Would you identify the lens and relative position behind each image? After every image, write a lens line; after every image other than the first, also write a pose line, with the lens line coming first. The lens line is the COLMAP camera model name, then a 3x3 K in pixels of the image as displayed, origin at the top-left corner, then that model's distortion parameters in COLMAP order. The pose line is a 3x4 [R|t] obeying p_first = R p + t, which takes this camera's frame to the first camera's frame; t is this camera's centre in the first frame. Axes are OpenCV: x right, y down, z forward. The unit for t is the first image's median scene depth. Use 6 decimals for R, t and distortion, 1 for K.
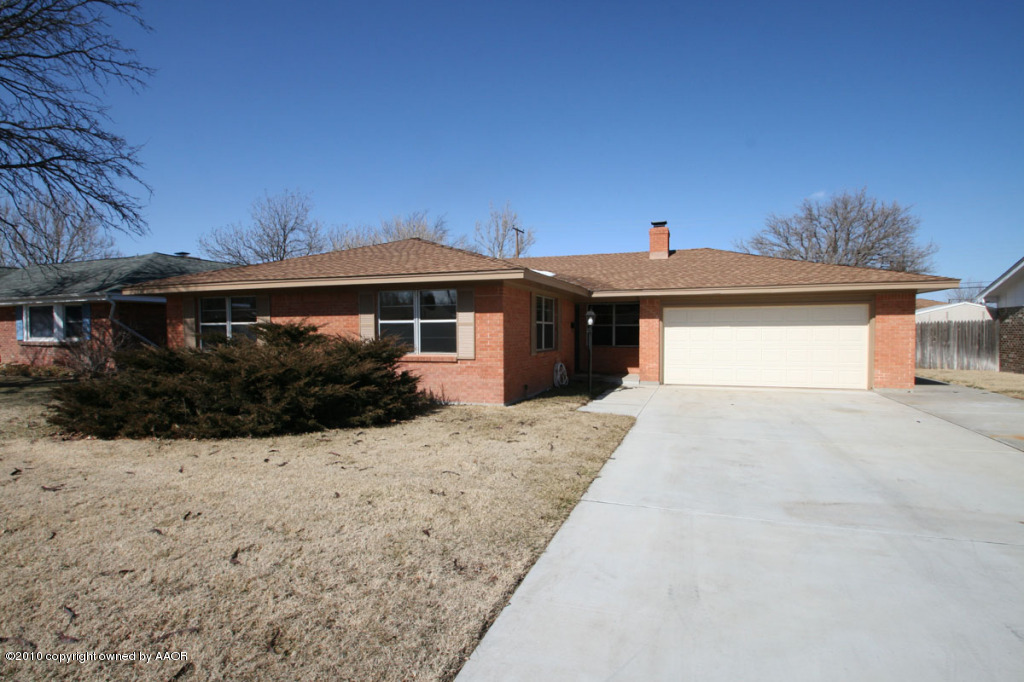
lens RADIAL K [[524.9, 0, 512.1], [0, 524.9, 345.2], [0, 0, 1]] dist [-0.002094, -0.000212]
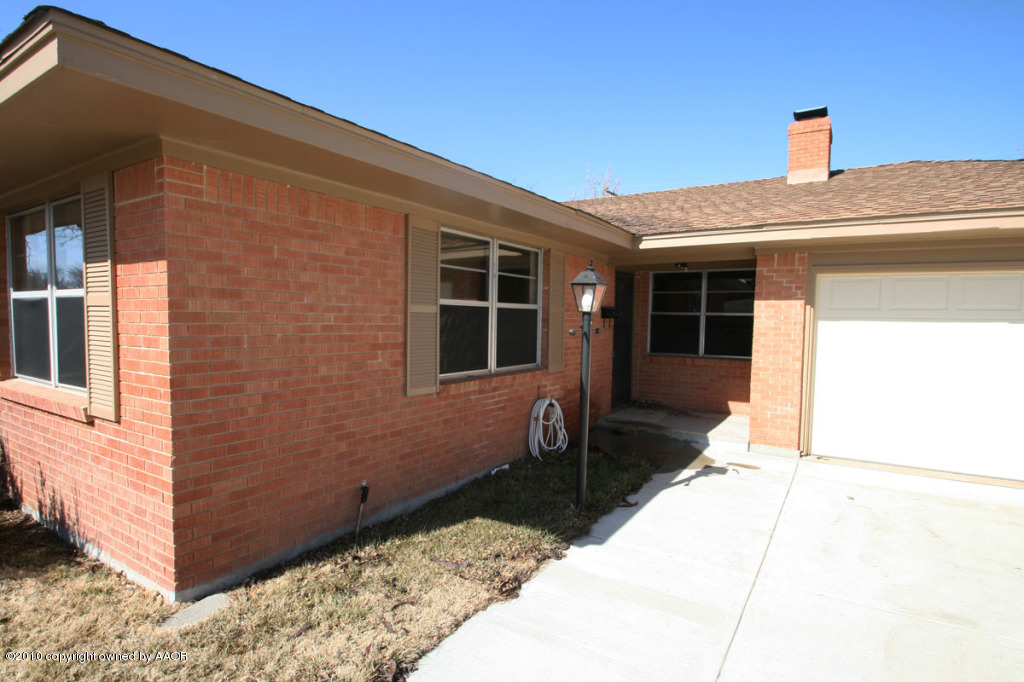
lens RADIAL K [[524.9, 0, 512.1], [0, 524.9, 345.2], [0, 0, 1]] dist [-0.002094, -0.000212]
pose [[0.974060, 0.028345, -0.224507, 0.147603], [-0.022747, 0.999364, 0.027480, -0.020436], [0.225143, -0.021660, 0.974085, 0.539035]]
